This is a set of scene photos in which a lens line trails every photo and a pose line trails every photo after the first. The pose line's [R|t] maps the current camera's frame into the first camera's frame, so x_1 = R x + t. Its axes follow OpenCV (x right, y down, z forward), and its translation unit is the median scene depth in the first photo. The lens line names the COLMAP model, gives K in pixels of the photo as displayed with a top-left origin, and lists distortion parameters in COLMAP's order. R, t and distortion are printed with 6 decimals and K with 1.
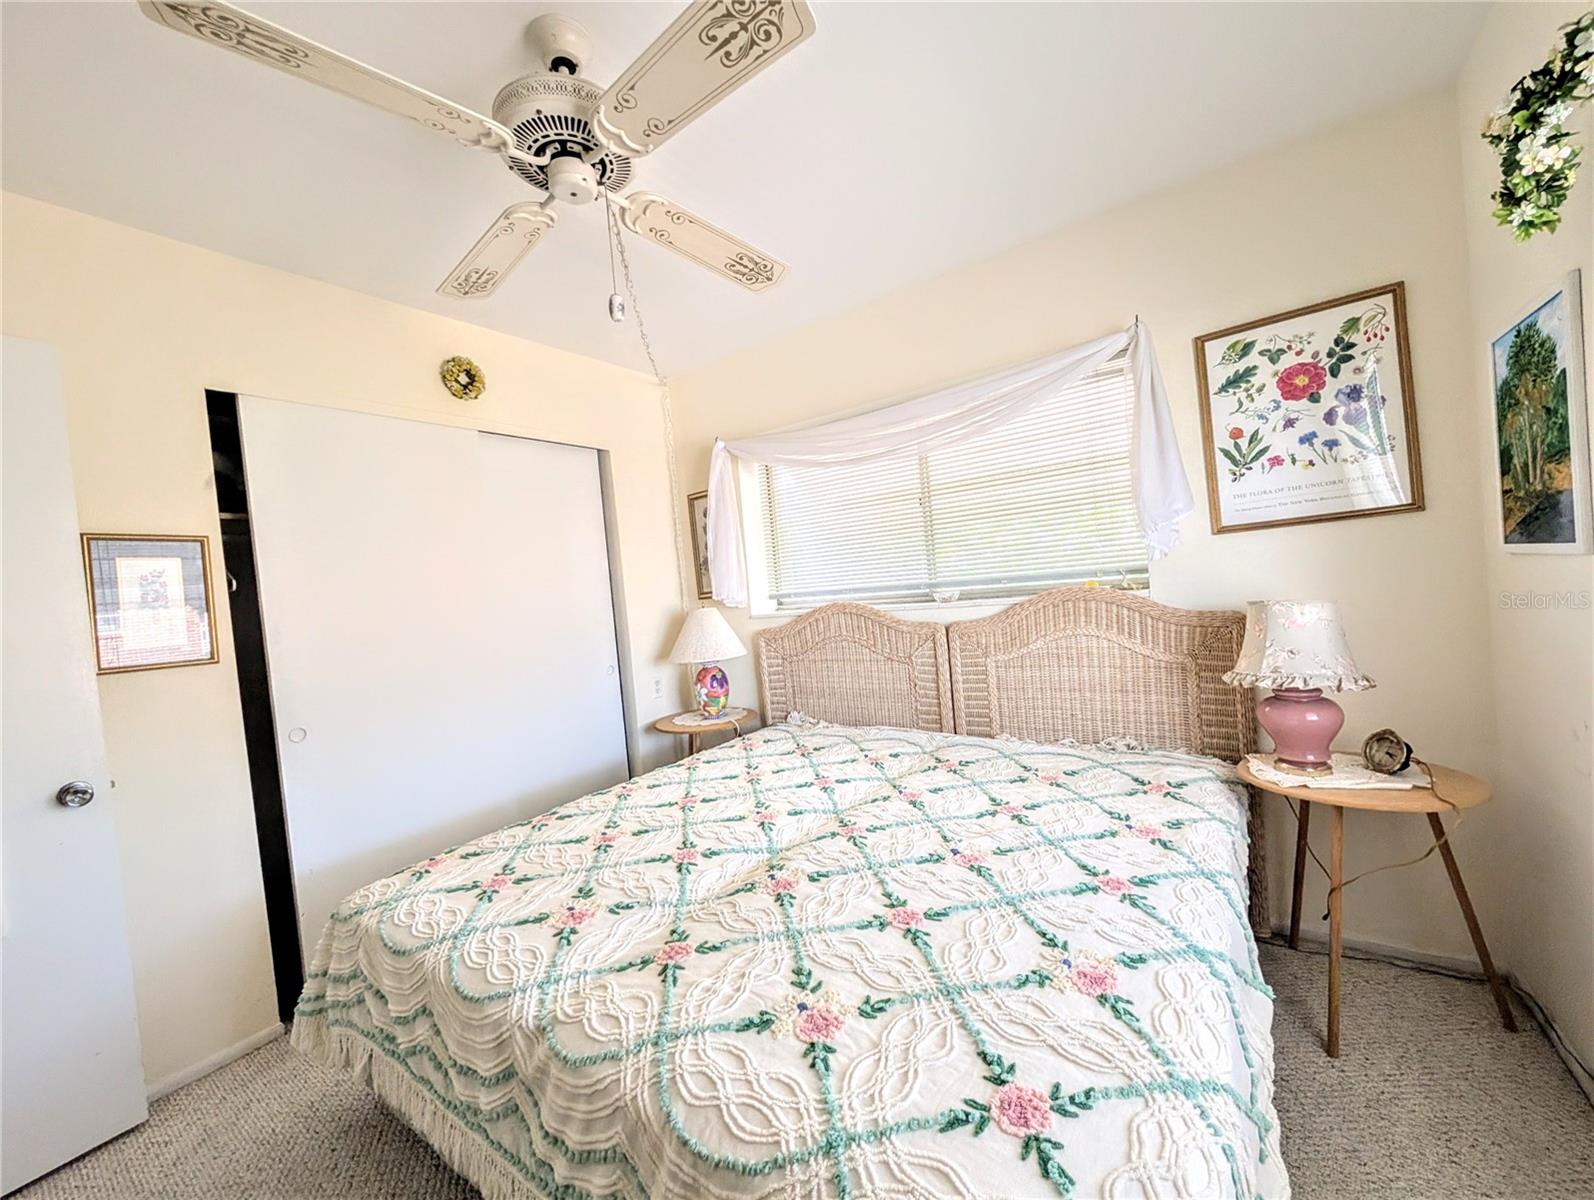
lens RADIAL K [[616.6, 0, 794.2], [0, 616.6, 603.8], [0, 0, 1]] dist [-0.000753, -0.000041]
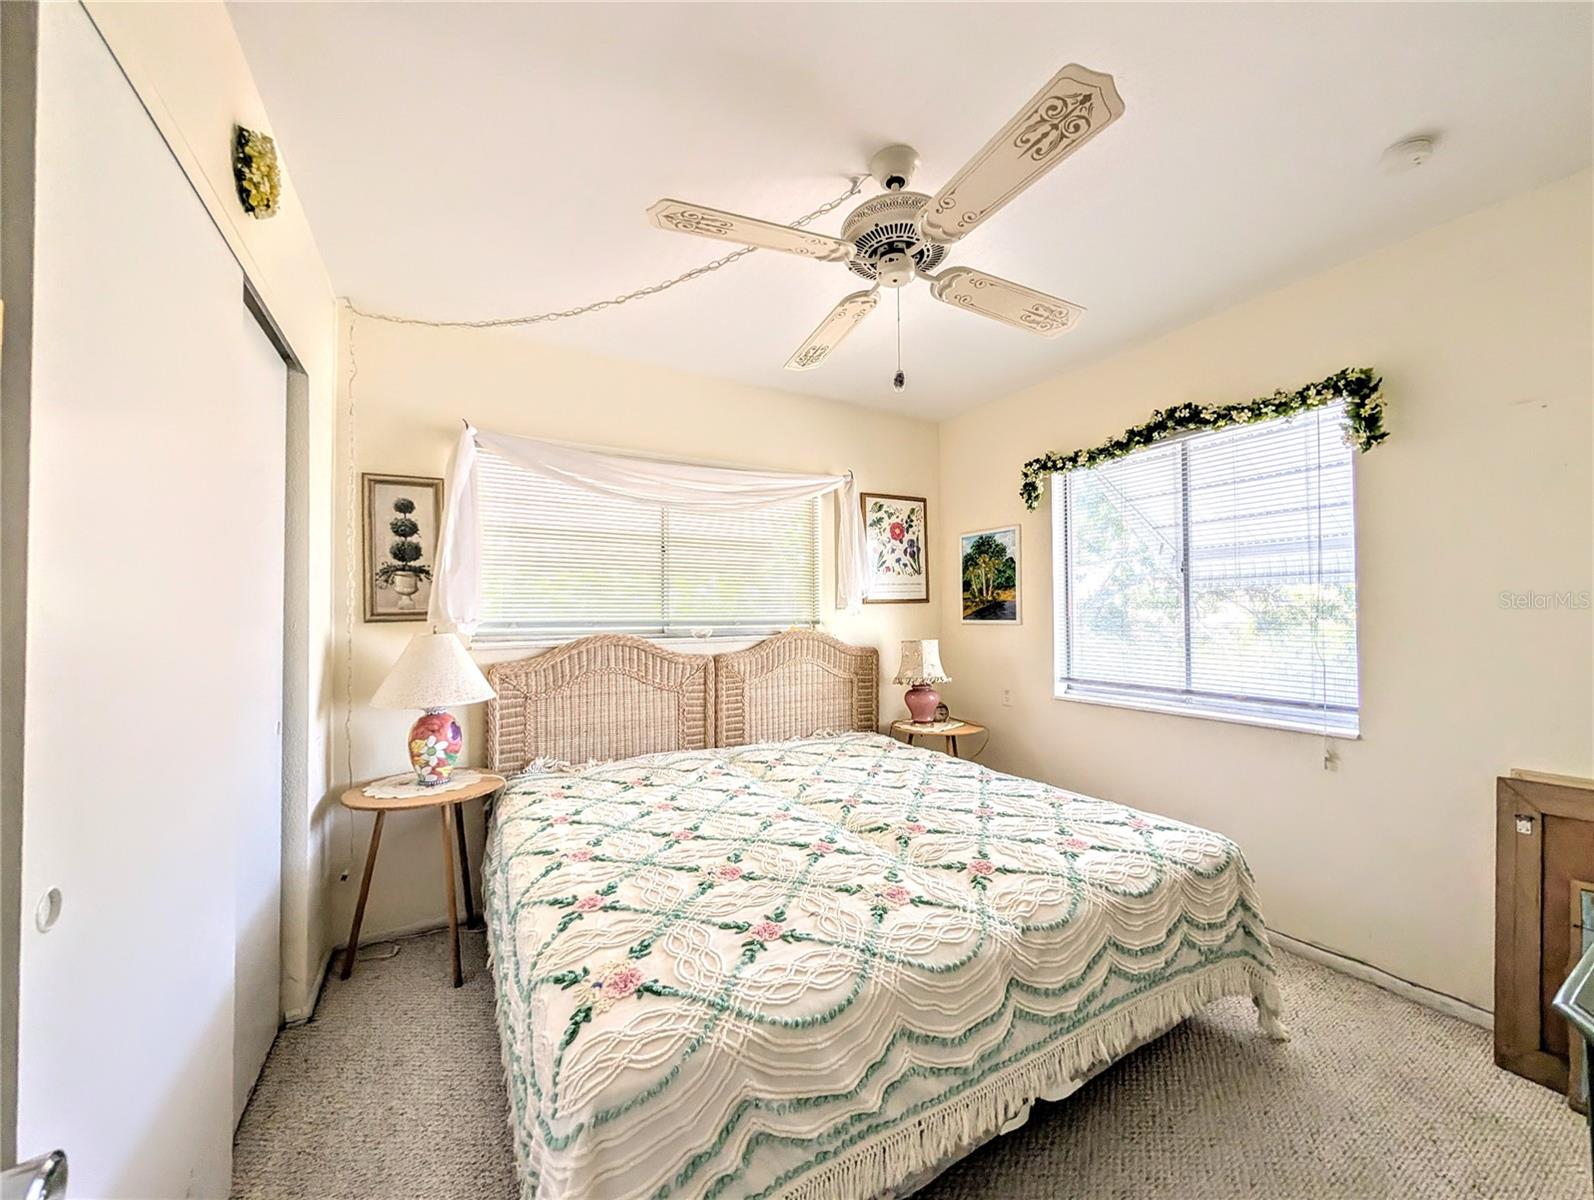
lens RADIAL K [[602.3, 0, 795.7], [0, 602.3, 600.3], [0, 0, 1]] dist [-0.002203, 0.000281]
pose [[0.424224, 0.102493, 0.899739, -1.010360], [-0.004329, 0.993792, -0.111166, 0.074001], [-0.905547, 0.043265, 0.422034, 0.475884]]
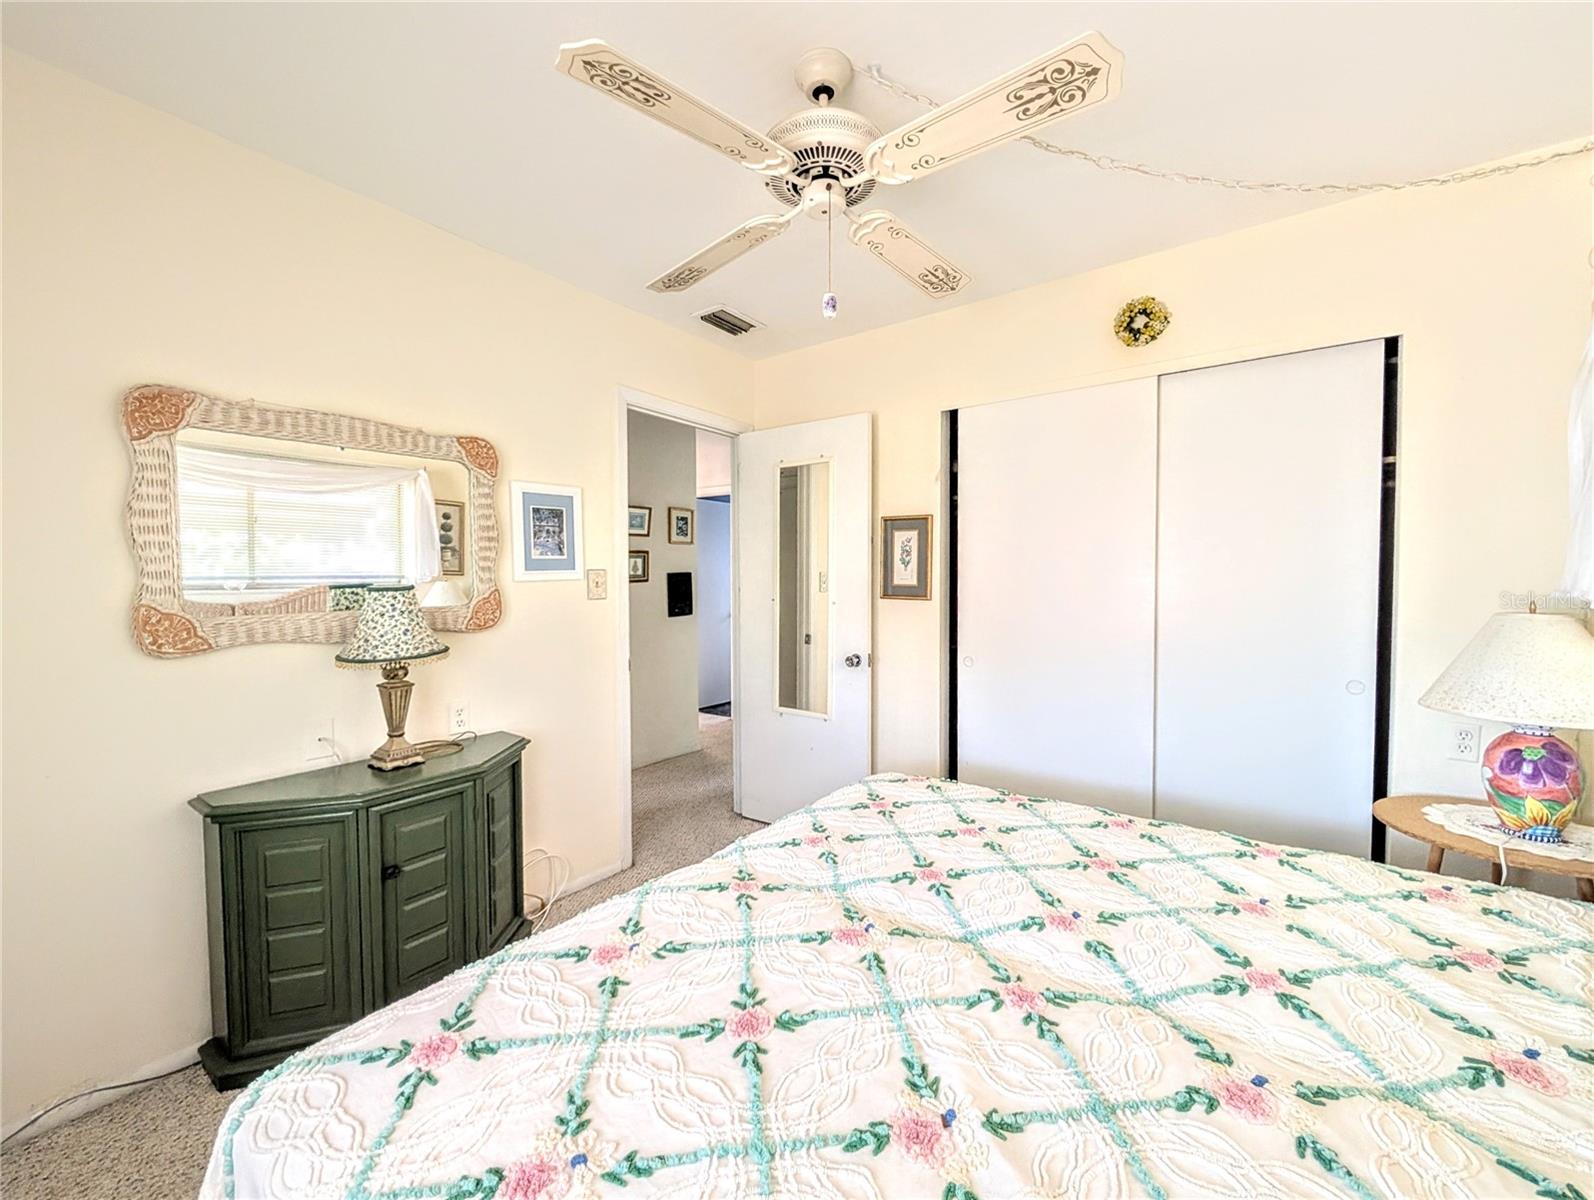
lens RADIAL K [[642.5, 0, 797.0], [0, 642.5, 600.0], [0, 0, 1]] dist [-0.000209, 0.000063]
pose [[-0.004062, 0.127966, -0.991770, 0.597820], [-0.021773, 0.991532, 0.128024, -0.093739], [0.999755, 0.022114, -0.001241, 0.666936]]
